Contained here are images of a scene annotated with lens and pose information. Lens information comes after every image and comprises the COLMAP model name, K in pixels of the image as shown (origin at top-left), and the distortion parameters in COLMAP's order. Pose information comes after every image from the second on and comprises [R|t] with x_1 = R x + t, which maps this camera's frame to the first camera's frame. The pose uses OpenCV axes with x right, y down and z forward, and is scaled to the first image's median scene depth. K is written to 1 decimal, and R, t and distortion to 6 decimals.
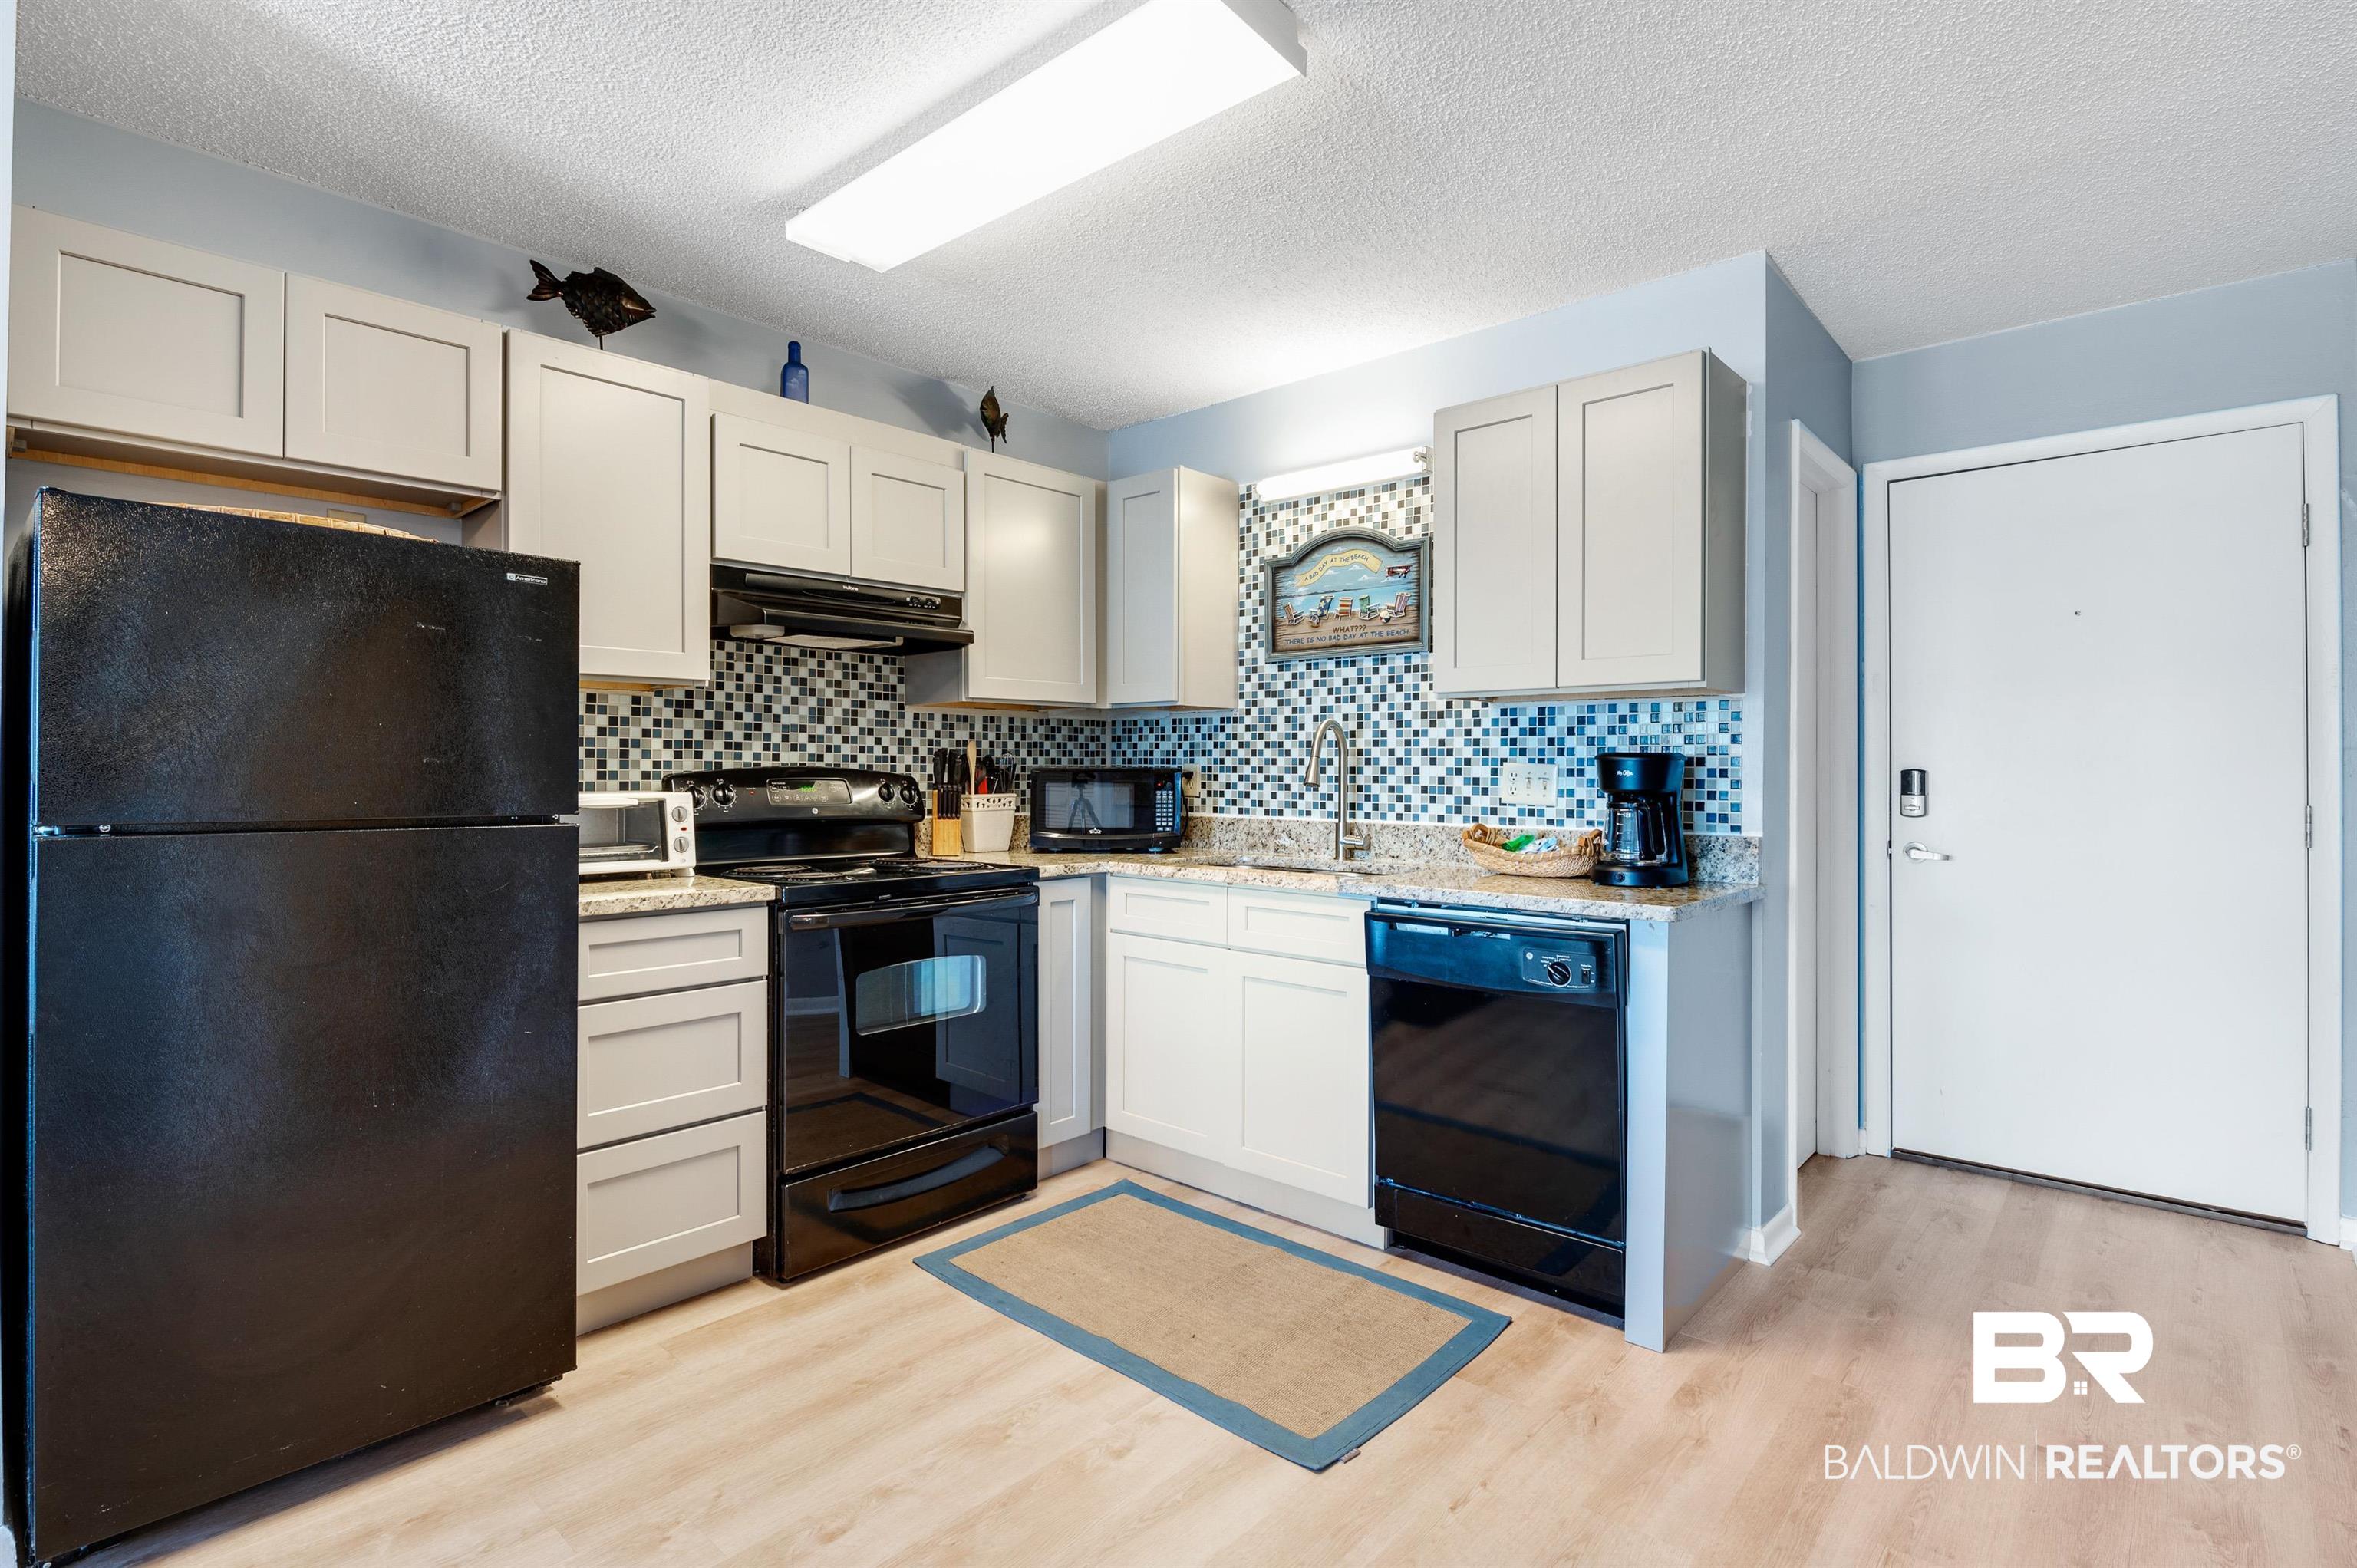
lens RADIAL K [[1121.1, 0, 1185.3], [0, 1121.1, 768.0], [0, 0, 1]] dist [-0.009954, -0.000136]
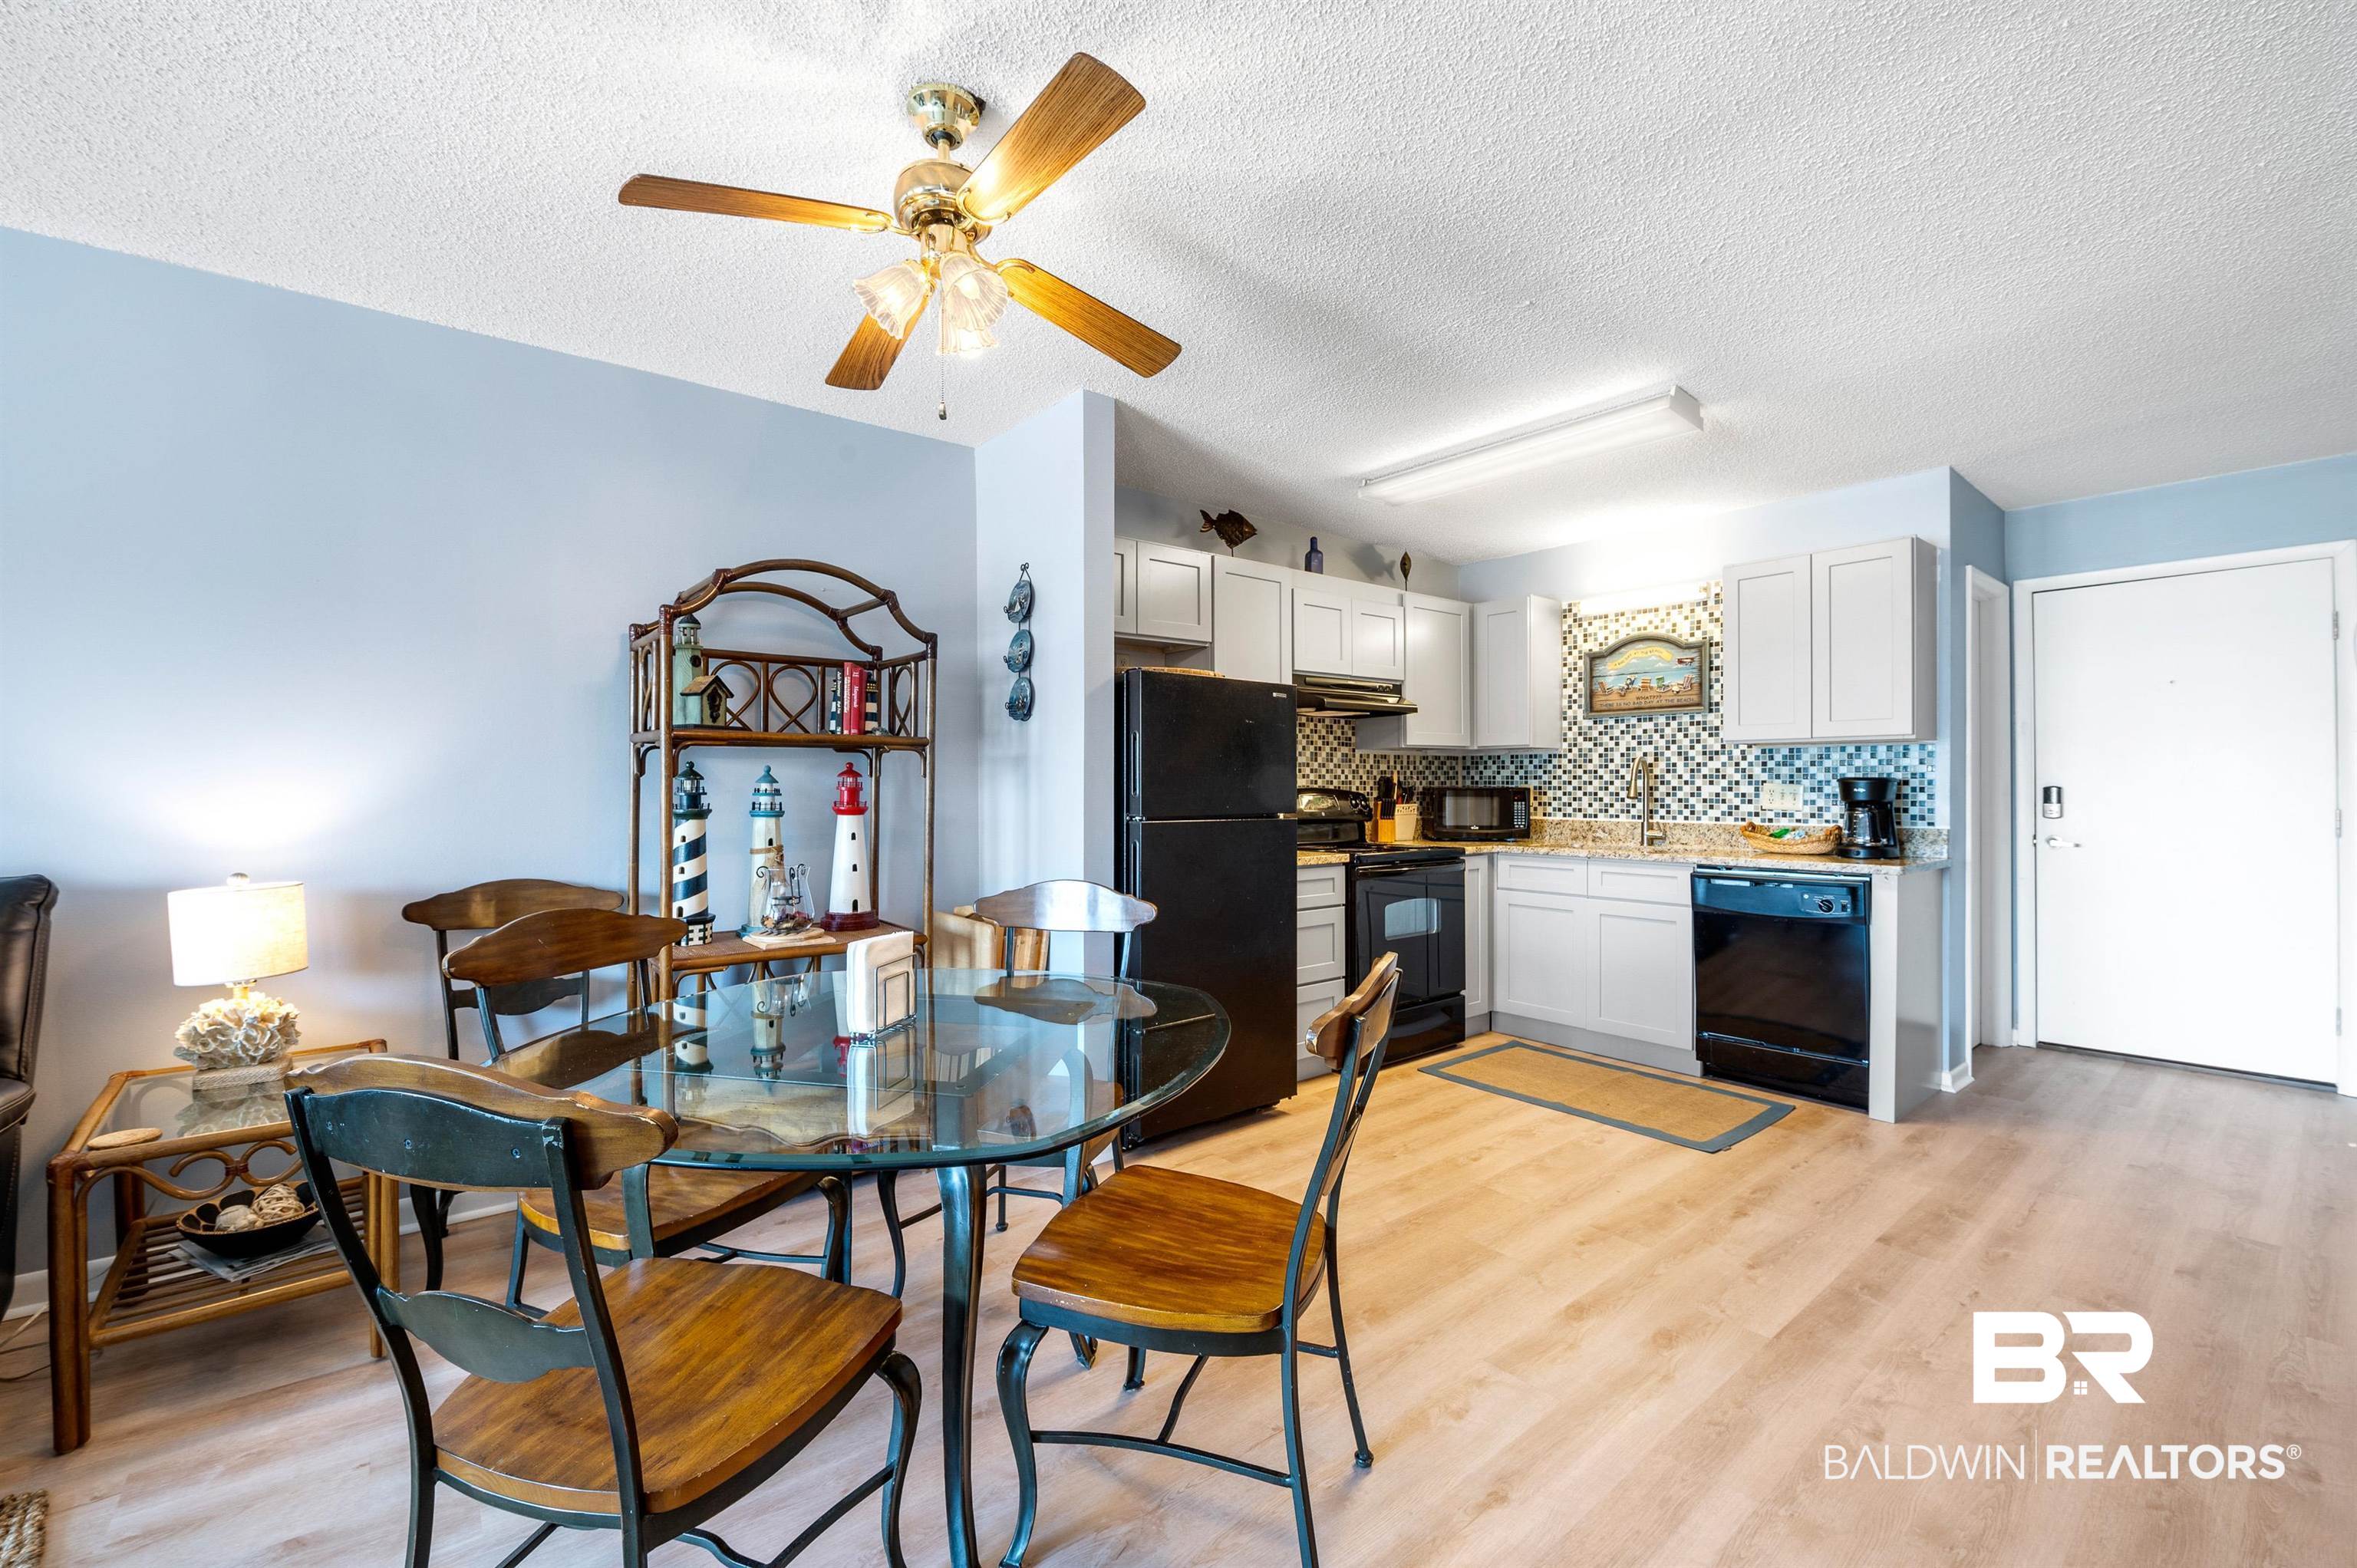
lens RADIAL K [[966.8, 0, 1177.4], [0, 966.8, 785.1], [0, 0, 1]] dist [-0.021084, 0.000049]
pose [[0.986411, -0.004610, -0.164230, -0.287239], [0.004652, 0.999989, -0.000133, -0.005554], [0.164228, -0.000632, 0.986422, -0.435594]]
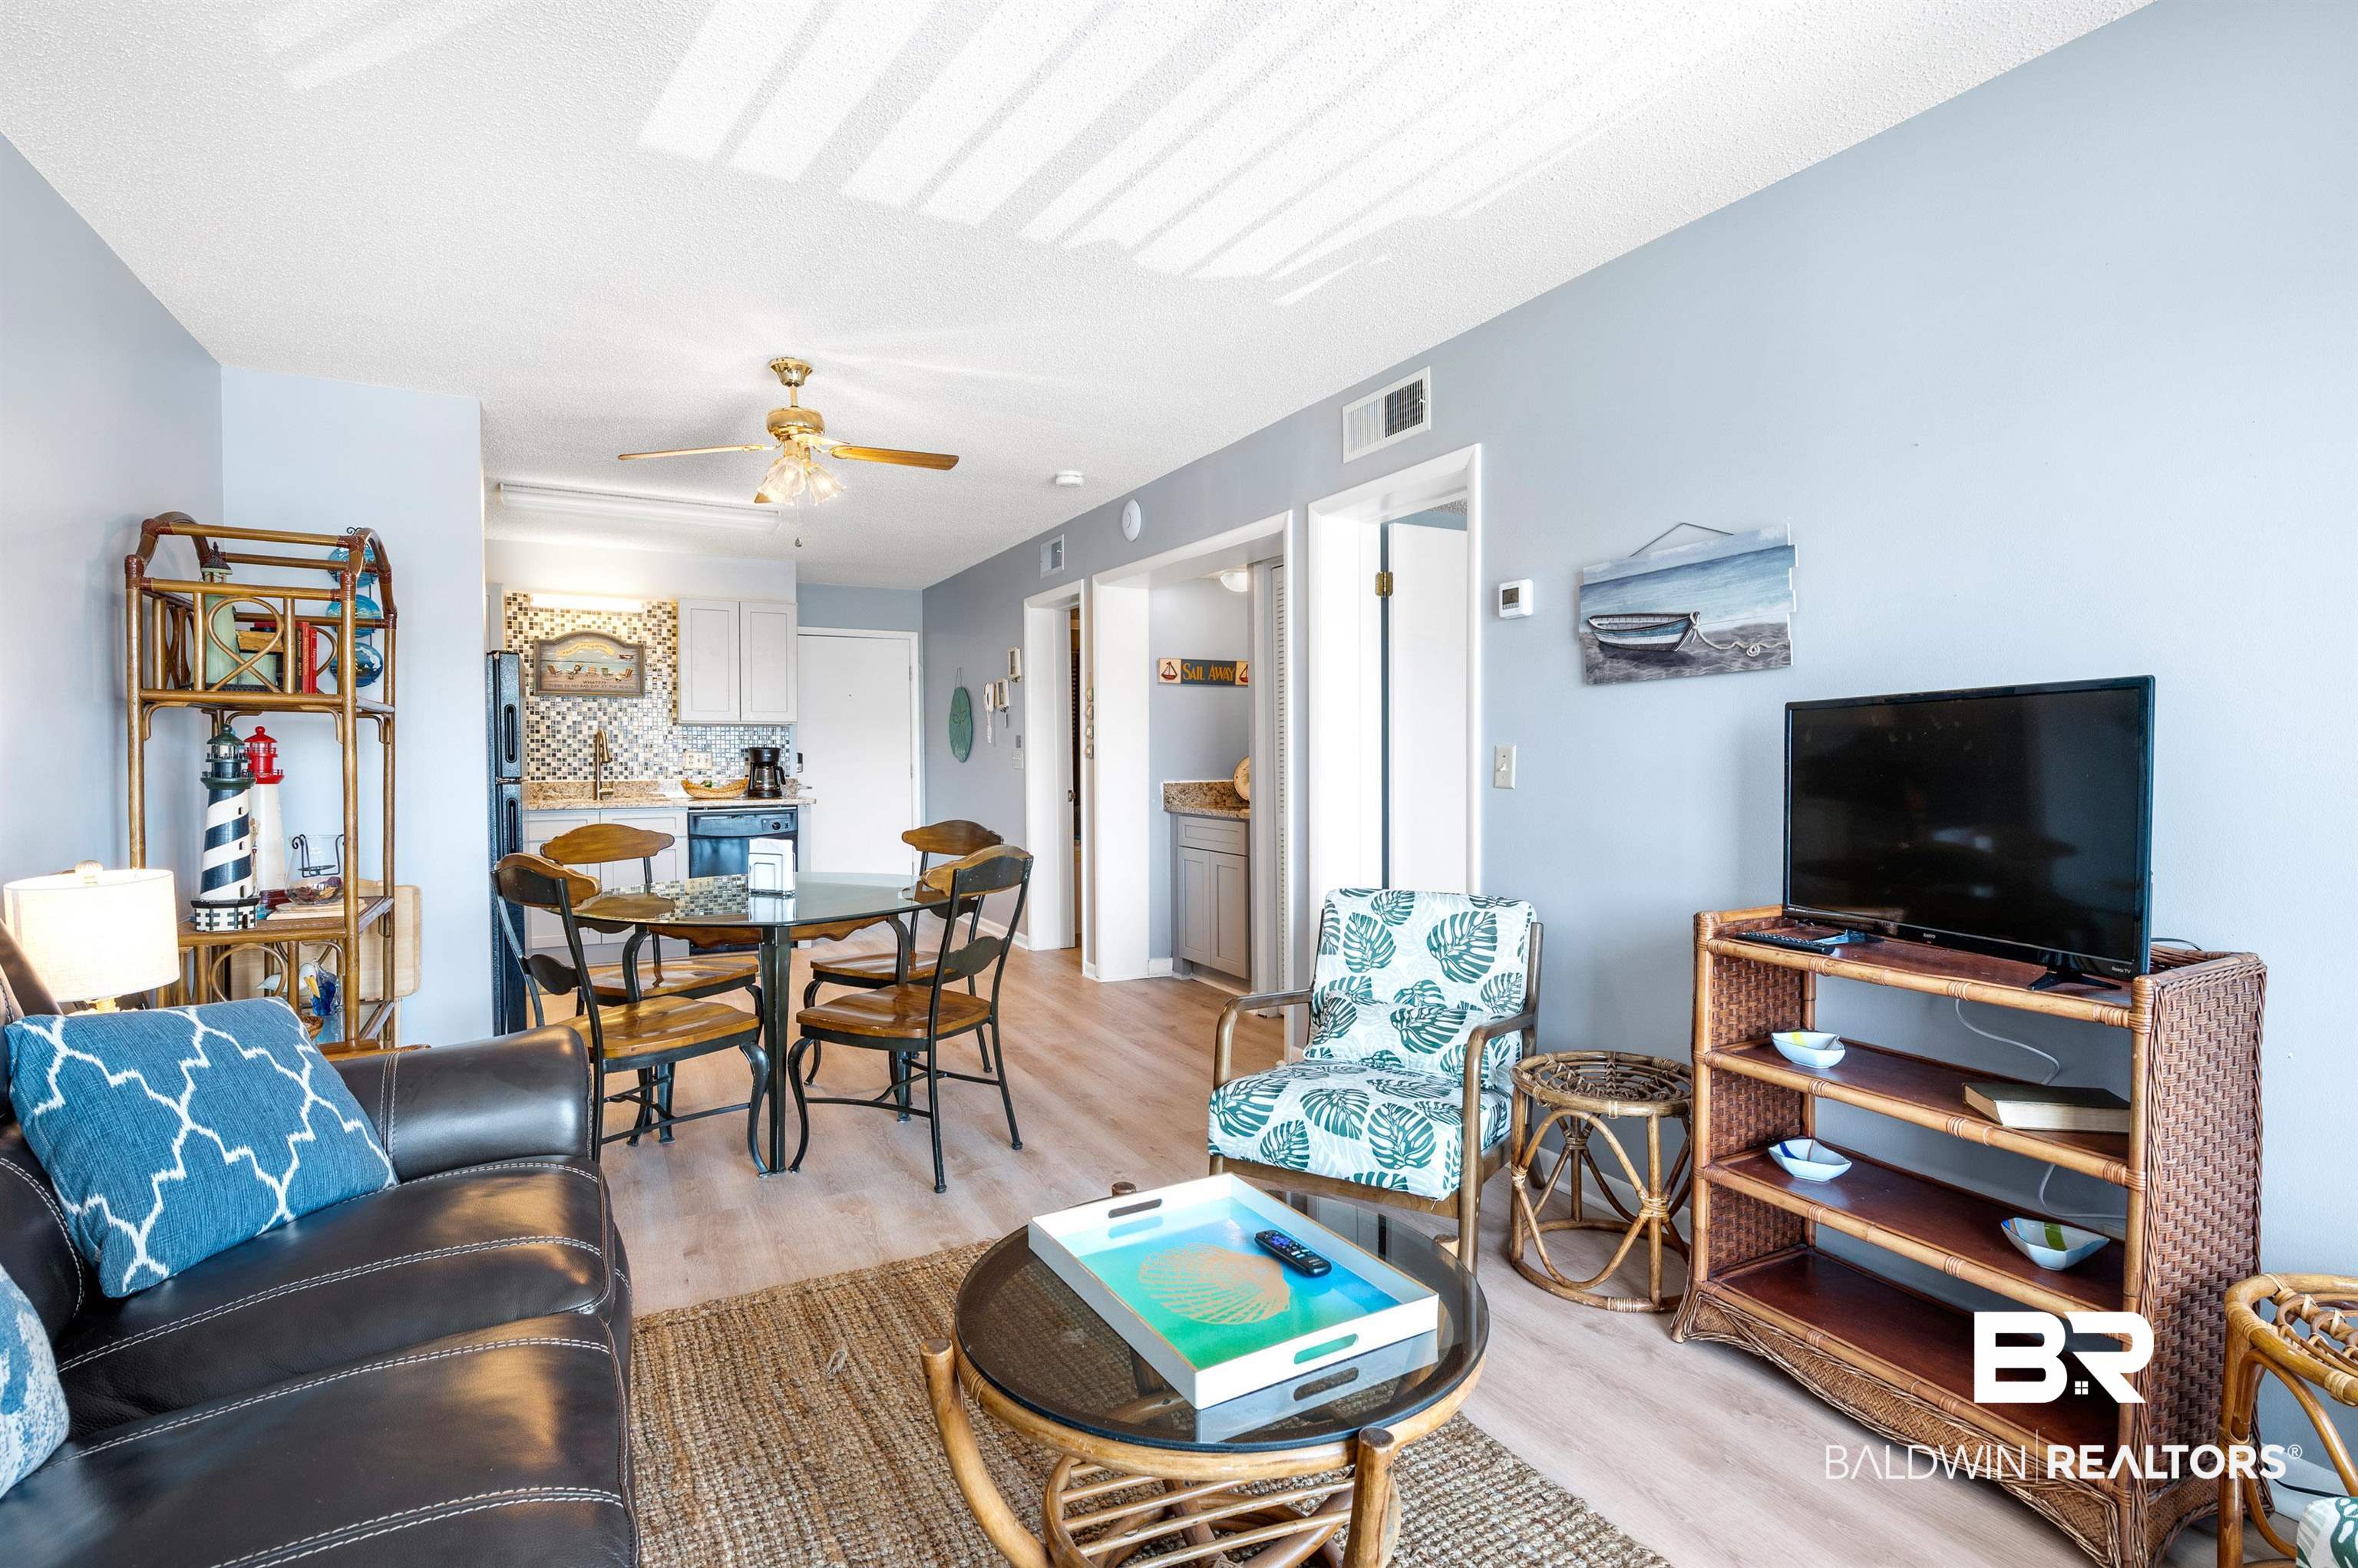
lens RADIAL K [[1137.9, 0, 1182.4], [0, 1137.9, 779.7], [0, 0, 1]] dist [-0.002468, -0.000121]
pose [[0.349056, -0.027081, 0.936710, -1.393253], [0.001663, 0.999599, 0.028279, -0.009176], [-0.937100, -0.008313, 0.348961, -0.671116]]
